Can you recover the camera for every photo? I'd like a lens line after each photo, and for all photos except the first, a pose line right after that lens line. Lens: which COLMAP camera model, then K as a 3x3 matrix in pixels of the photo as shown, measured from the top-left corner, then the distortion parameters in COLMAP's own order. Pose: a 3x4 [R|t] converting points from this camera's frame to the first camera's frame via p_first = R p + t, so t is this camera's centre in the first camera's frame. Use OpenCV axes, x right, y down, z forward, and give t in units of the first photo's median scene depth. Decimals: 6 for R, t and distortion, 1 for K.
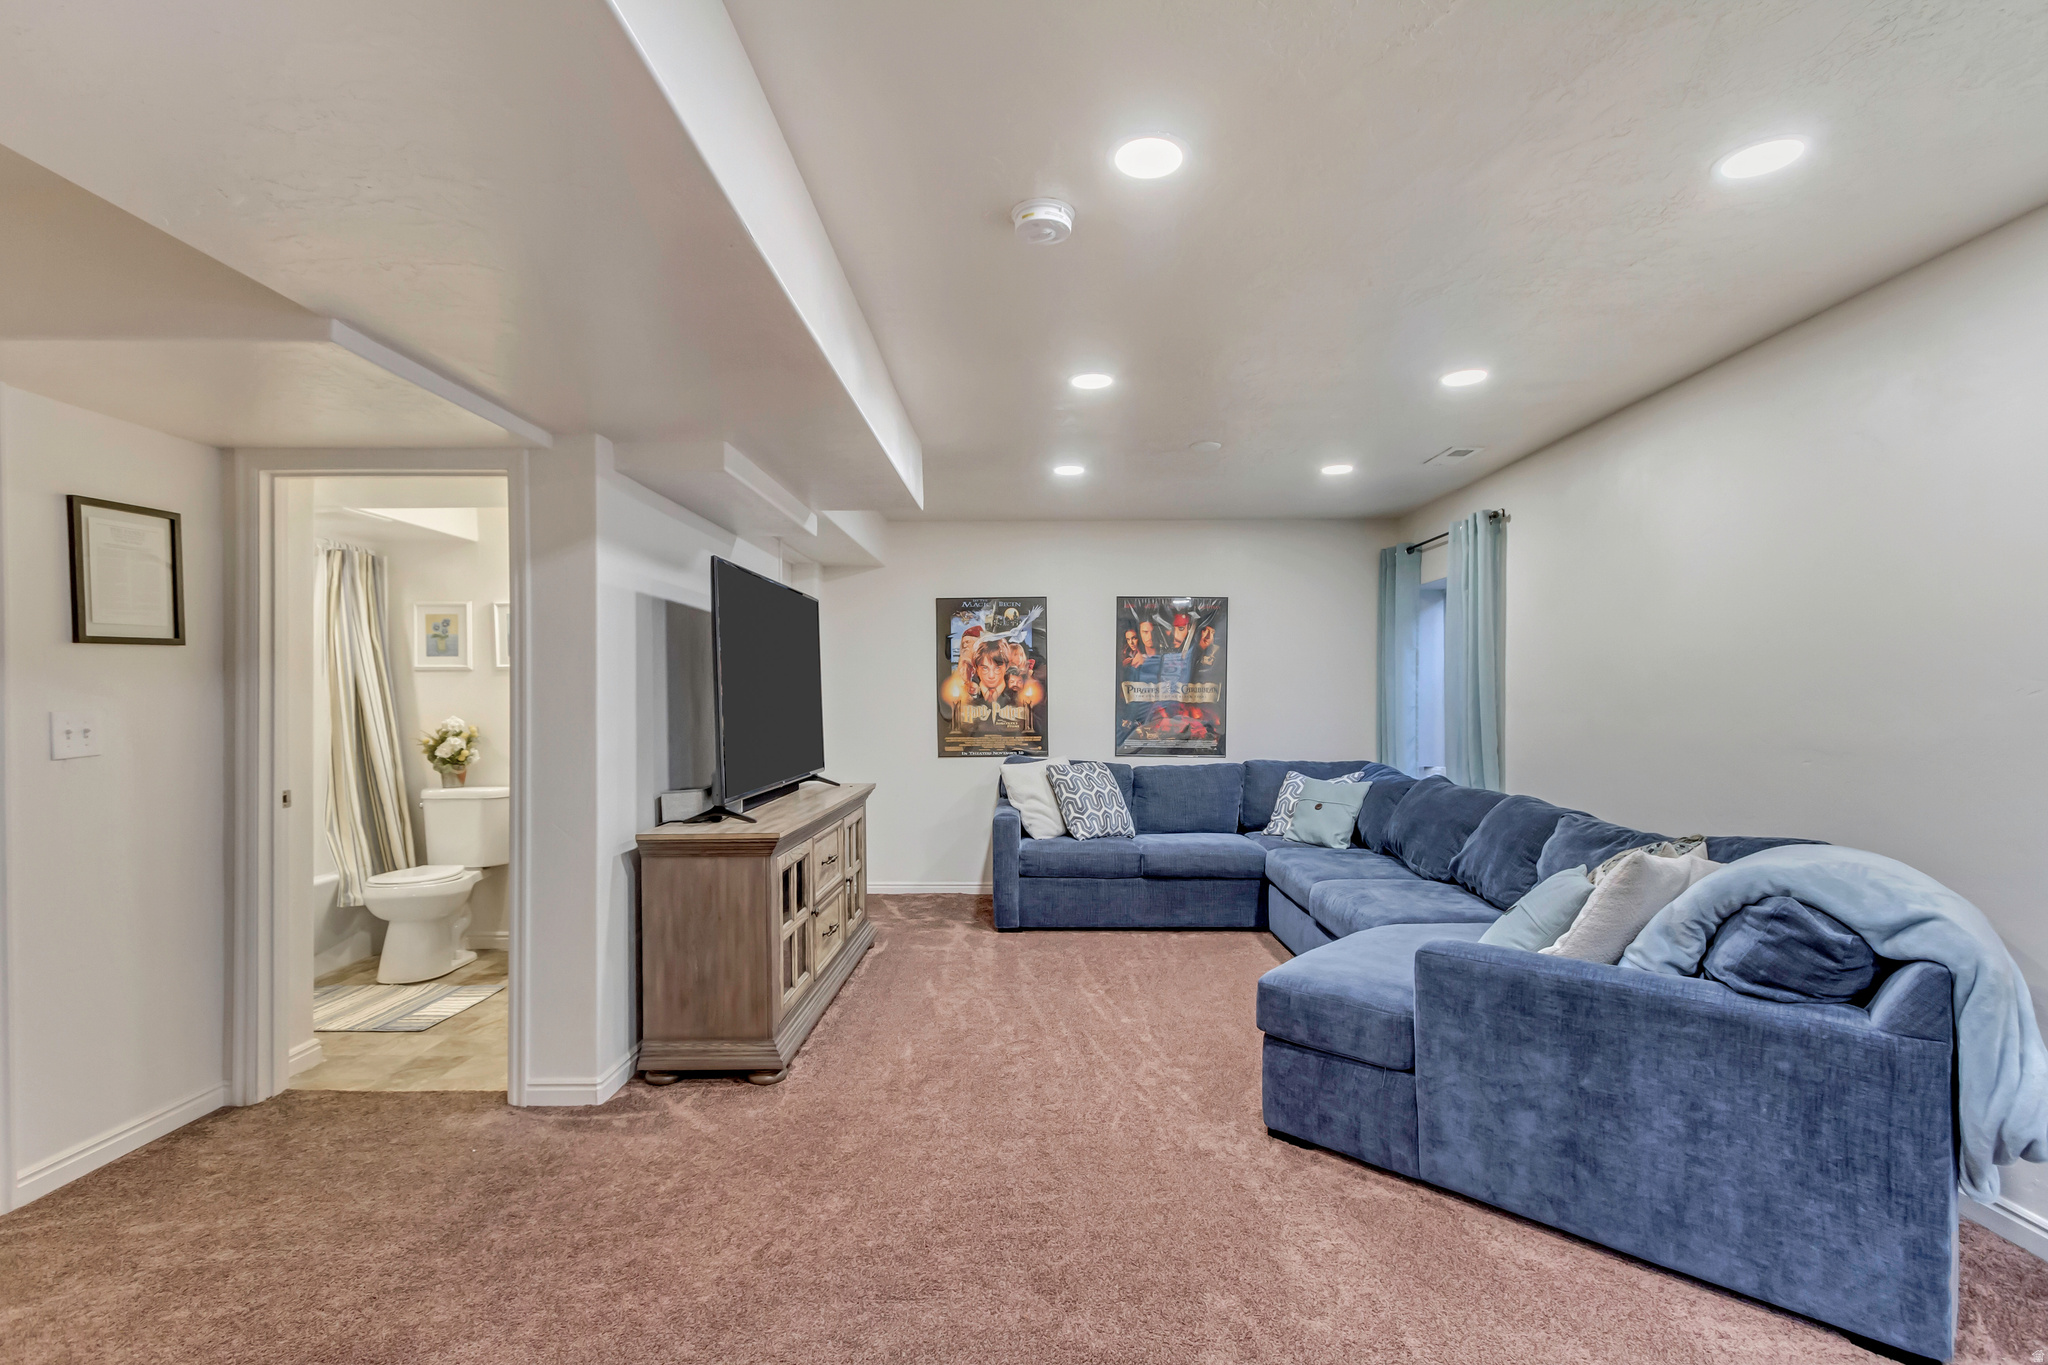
lens RADIAL K [[957.5, 0, 1009.7], [0, 957.5, 690.1], [0, 0, 1]] dist [0.012213, -0.003904]
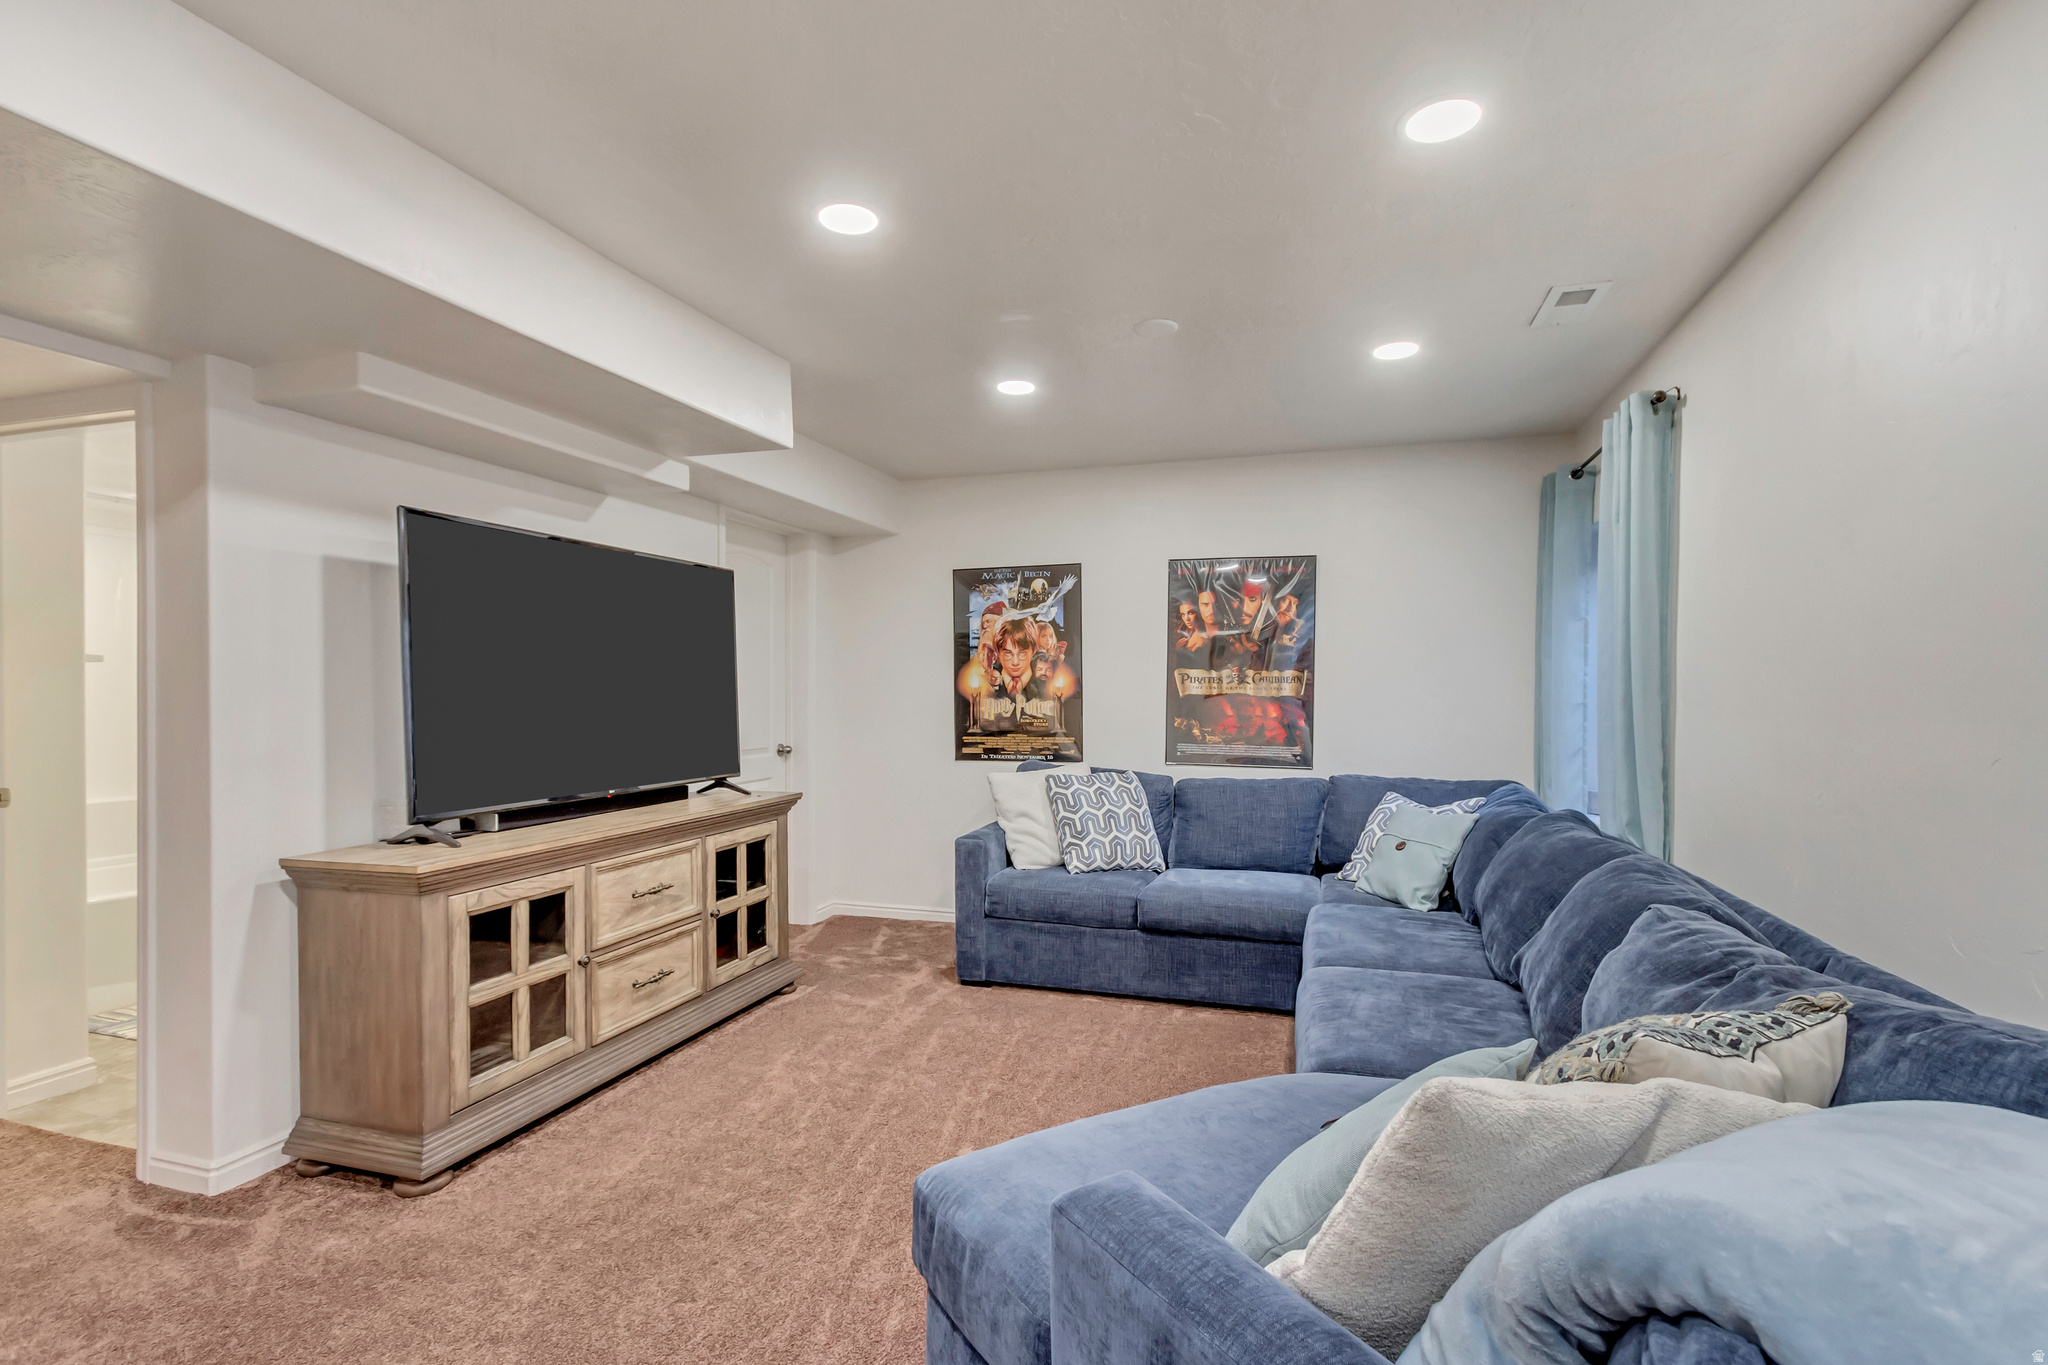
lens RADIAL K [[957.5, 0, 1035.5], [0, 957.5, 693.9], [0, 0, 1]] dist [0.012213, -0.003904]
pose [[0.957648, 0.004675, -0.287904, 0.275199], [-0.001171, 0.999923, 0.012340, 0.002366], [0.287939, -0.011480, 0.957580, 0.261658]]
